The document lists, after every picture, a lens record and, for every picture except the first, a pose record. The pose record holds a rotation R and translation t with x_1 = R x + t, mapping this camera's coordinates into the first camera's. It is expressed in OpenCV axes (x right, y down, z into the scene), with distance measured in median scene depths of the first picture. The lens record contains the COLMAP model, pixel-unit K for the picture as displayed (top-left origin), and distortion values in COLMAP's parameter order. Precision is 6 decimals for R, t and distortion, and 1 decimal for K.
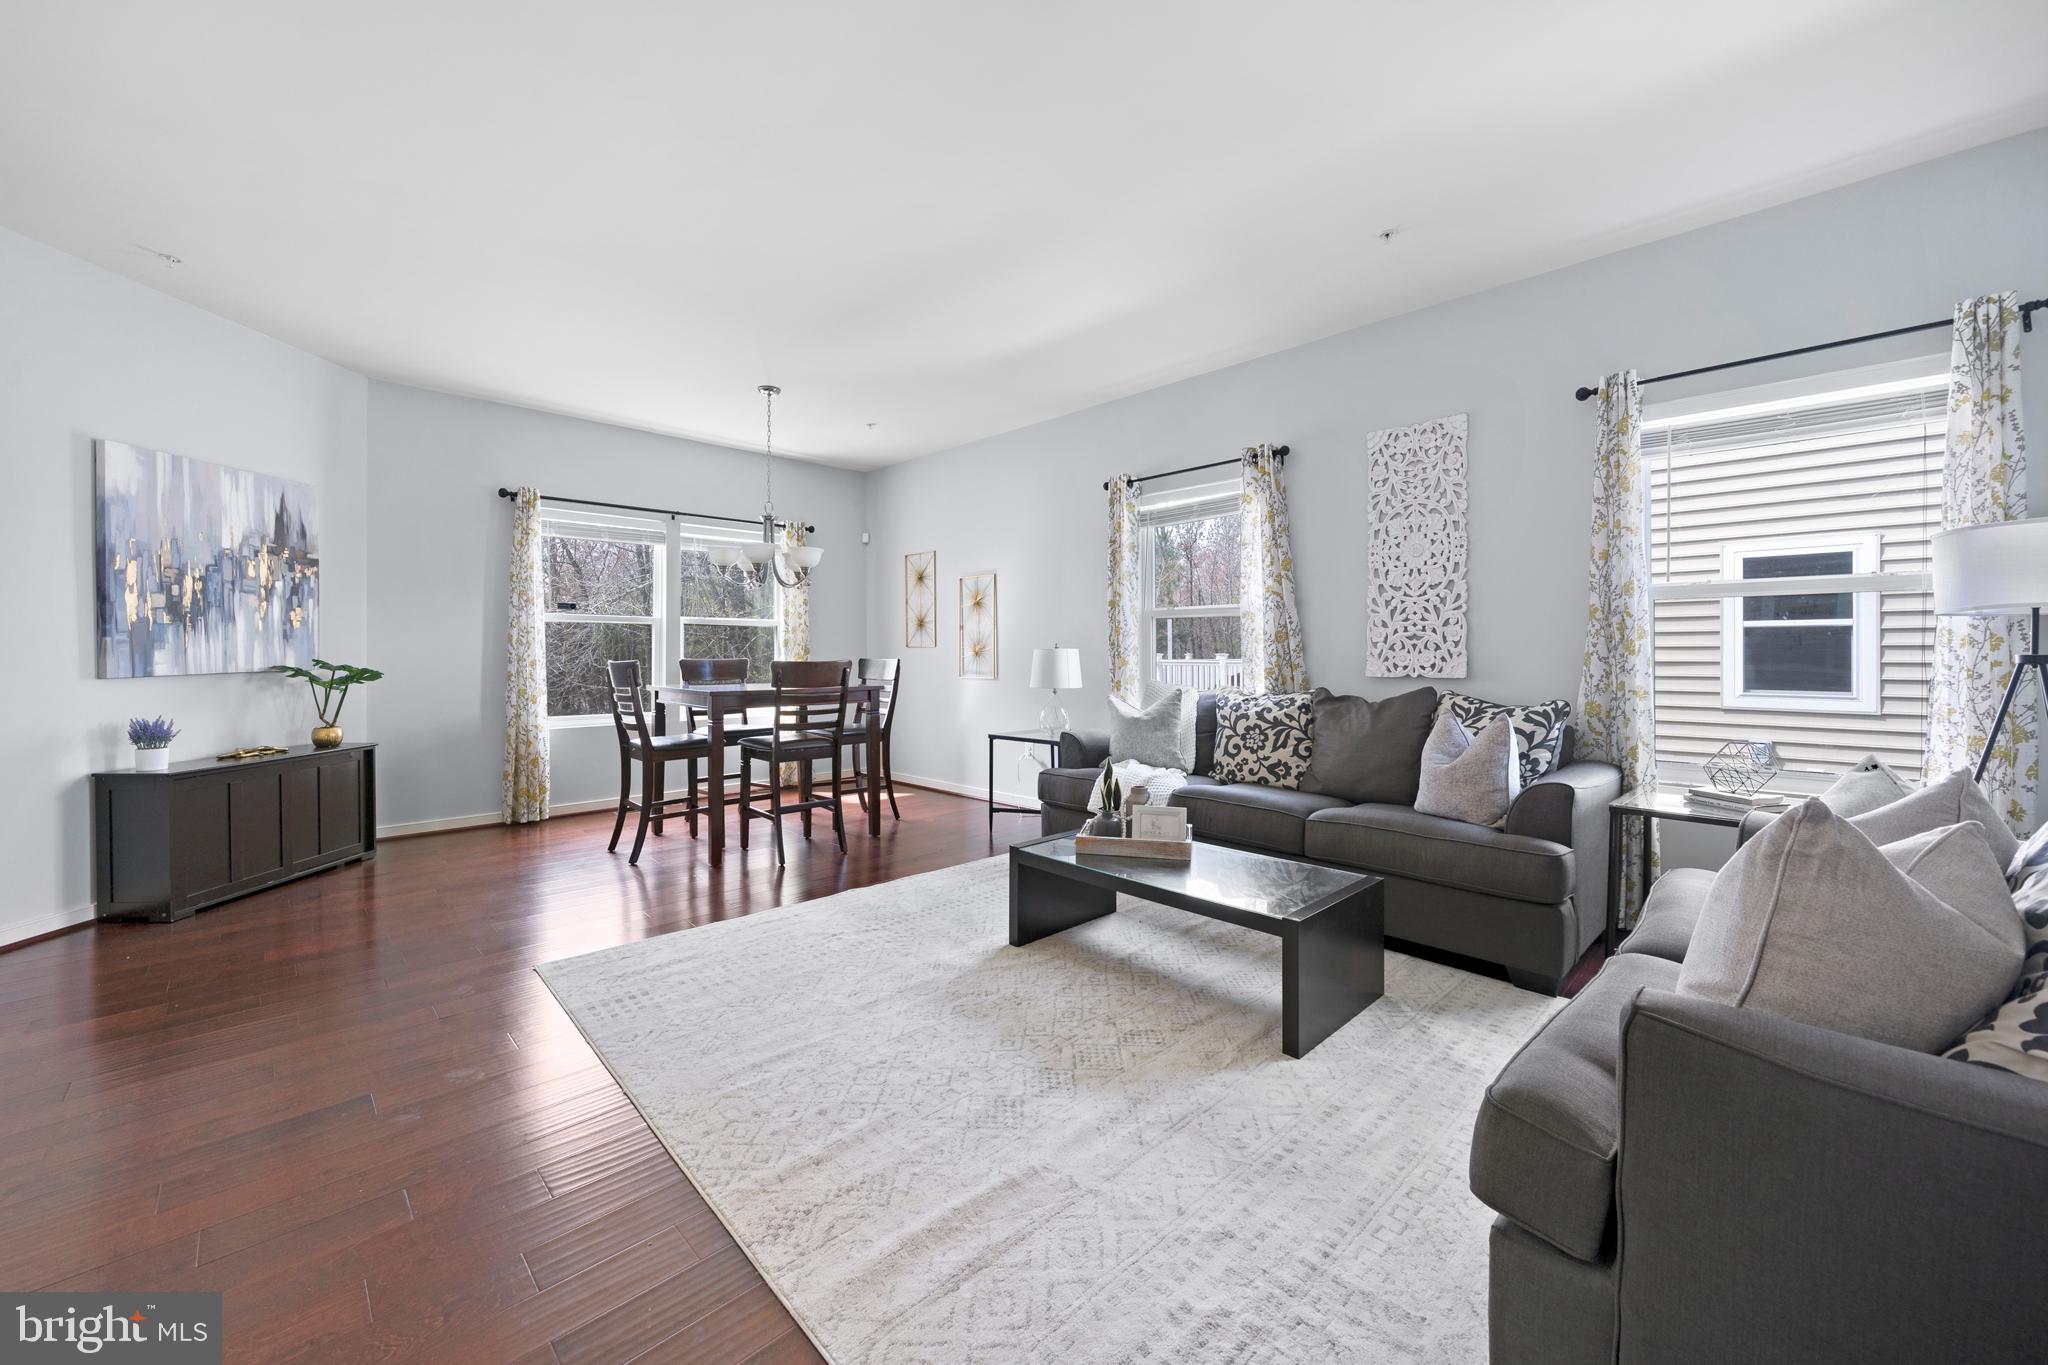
lens RADIAL K [[792.3, 0, 1033.0], [0, 792.3, 654.1], [0, 0, 1]] dist [0.001612, -0.000121]
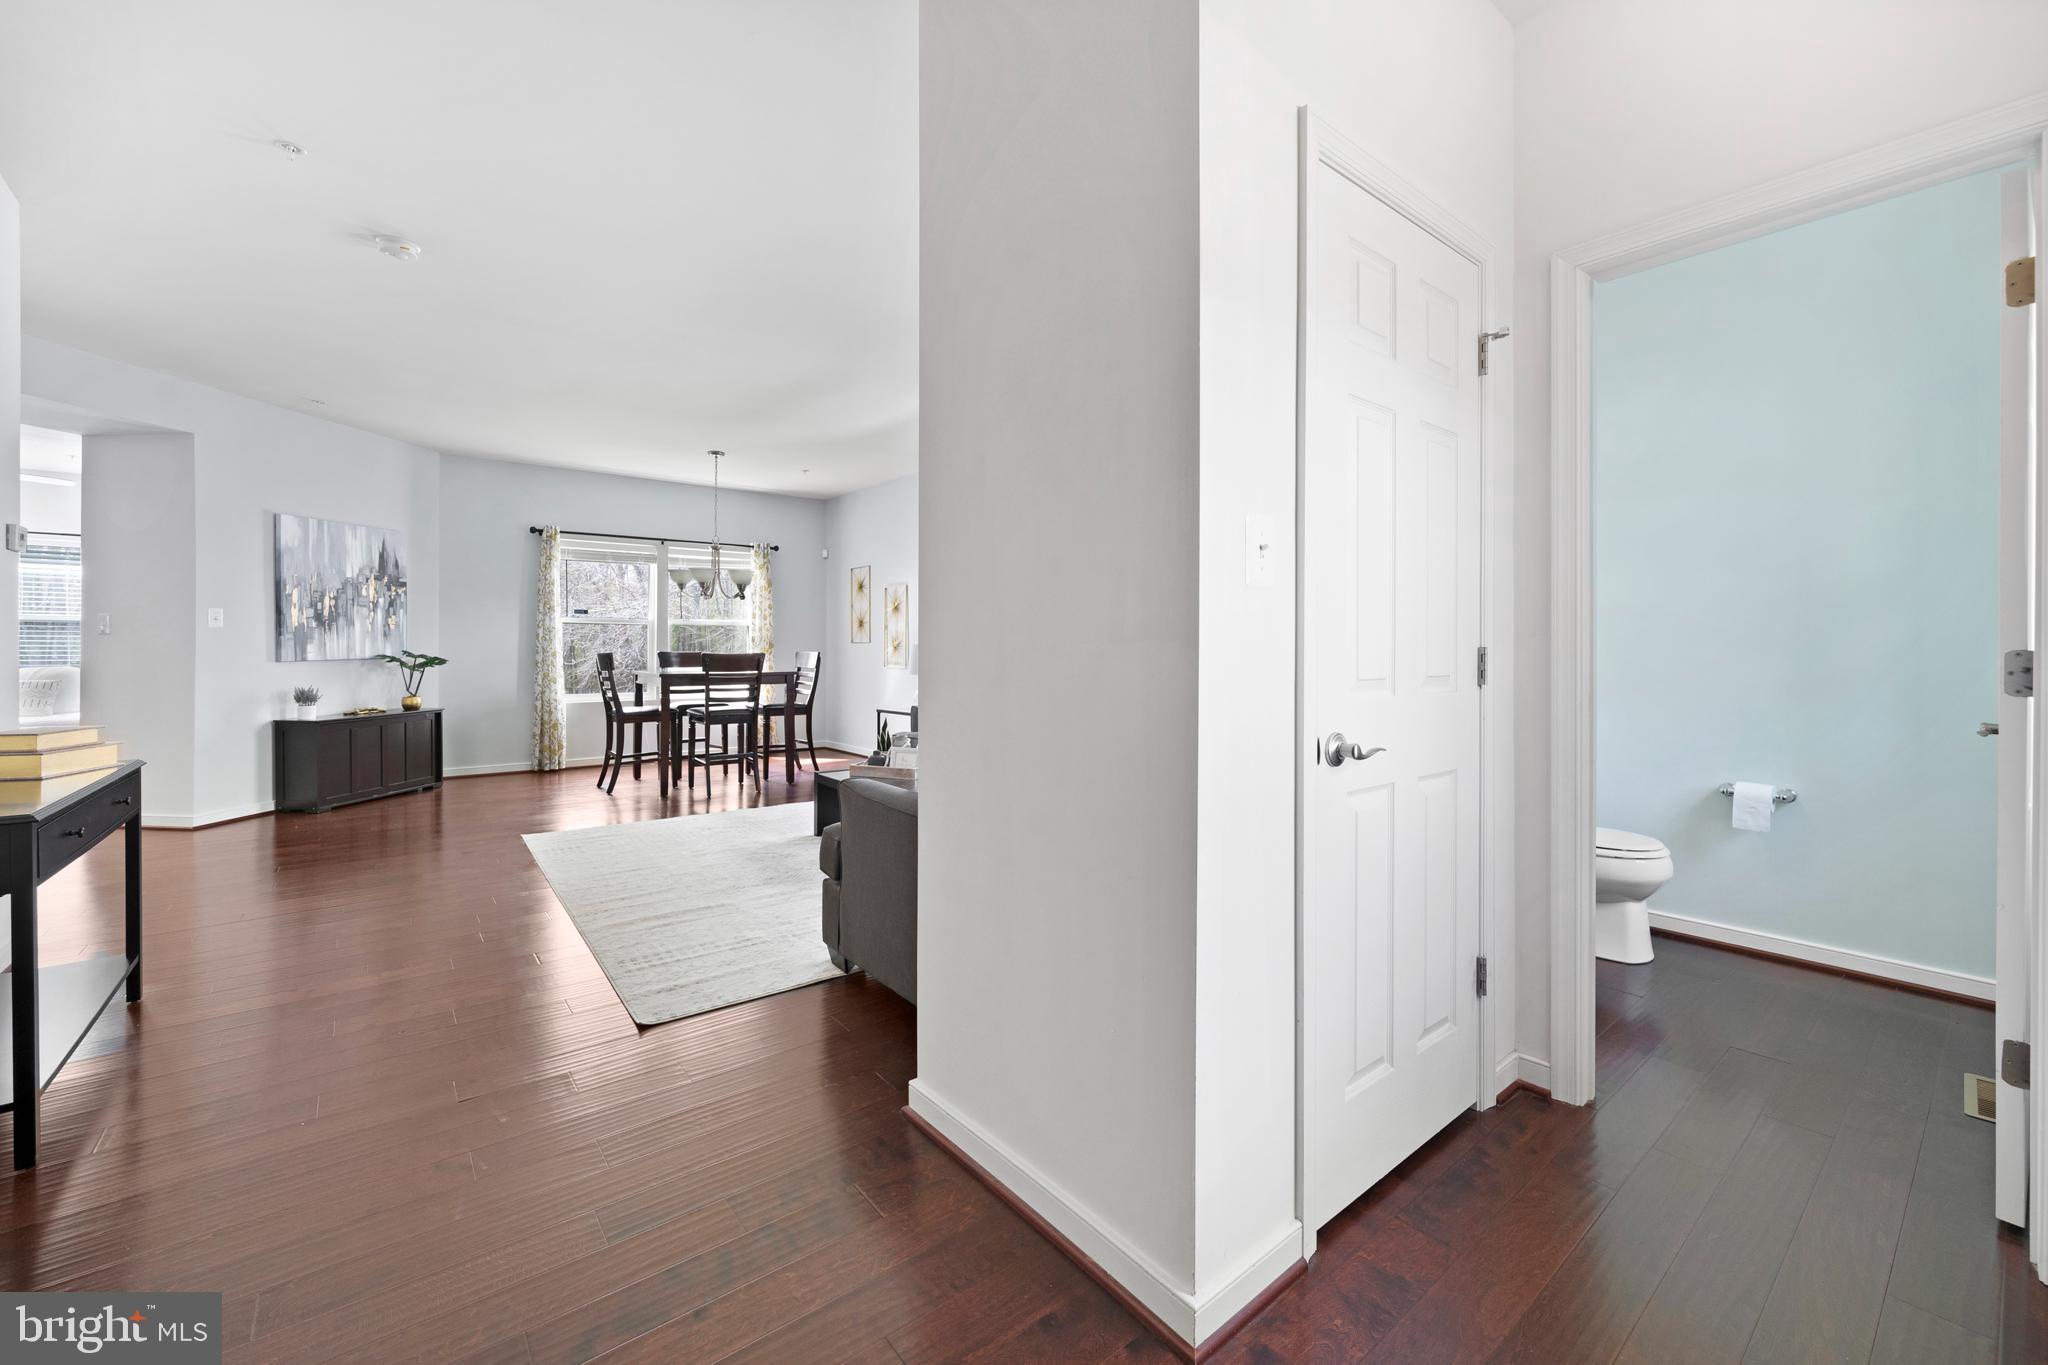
lens RADIAL K [[810.3, 0, 1038.6], [0, 810.3, 650.0], [0, 0, 1]] dist [-0.003223, 0.000225]
pose [[0.996580, 0.003719, -0.082544, 0.403050], [-0.003537, 0.999991, 0.002352, -0.001961], [0.082552, -0.002052, 0.996585, -0.409280]]
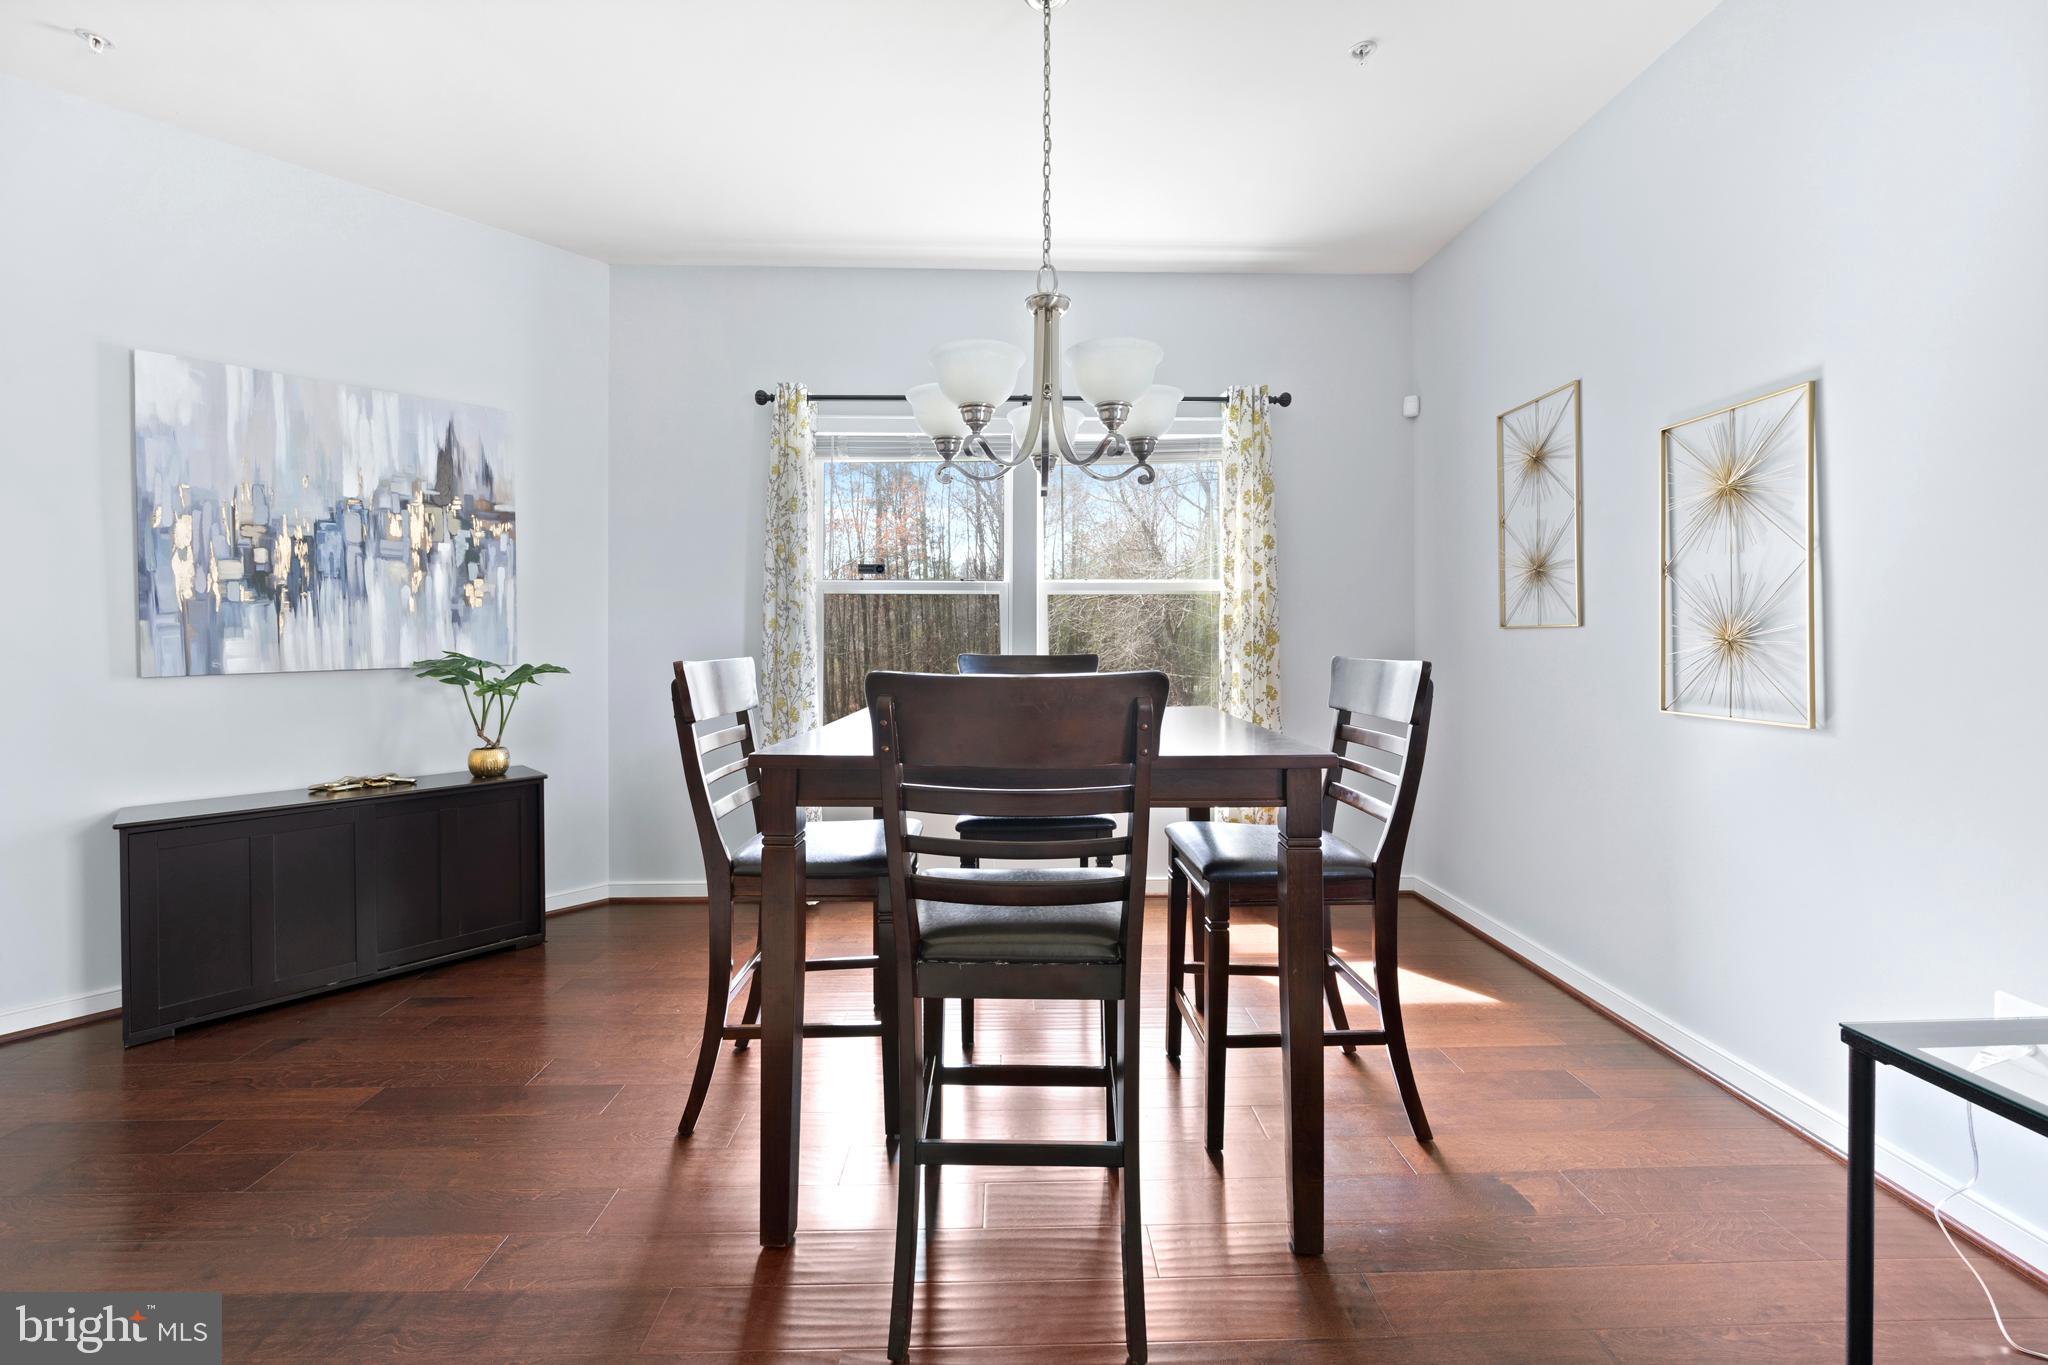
lens RADIAL K [[792.3, 0, 991.7], [0, 792.3, 640.9], [0, 0, 1]] dist [0.001612, -0.000121]
pose [[0.705692, 0.000933, -0.708518, -0.082466], [-0.000122, 0.999999, 0.001195, -0.003017], [0.708518, -0.000757, 0.705692, 0.839922]]
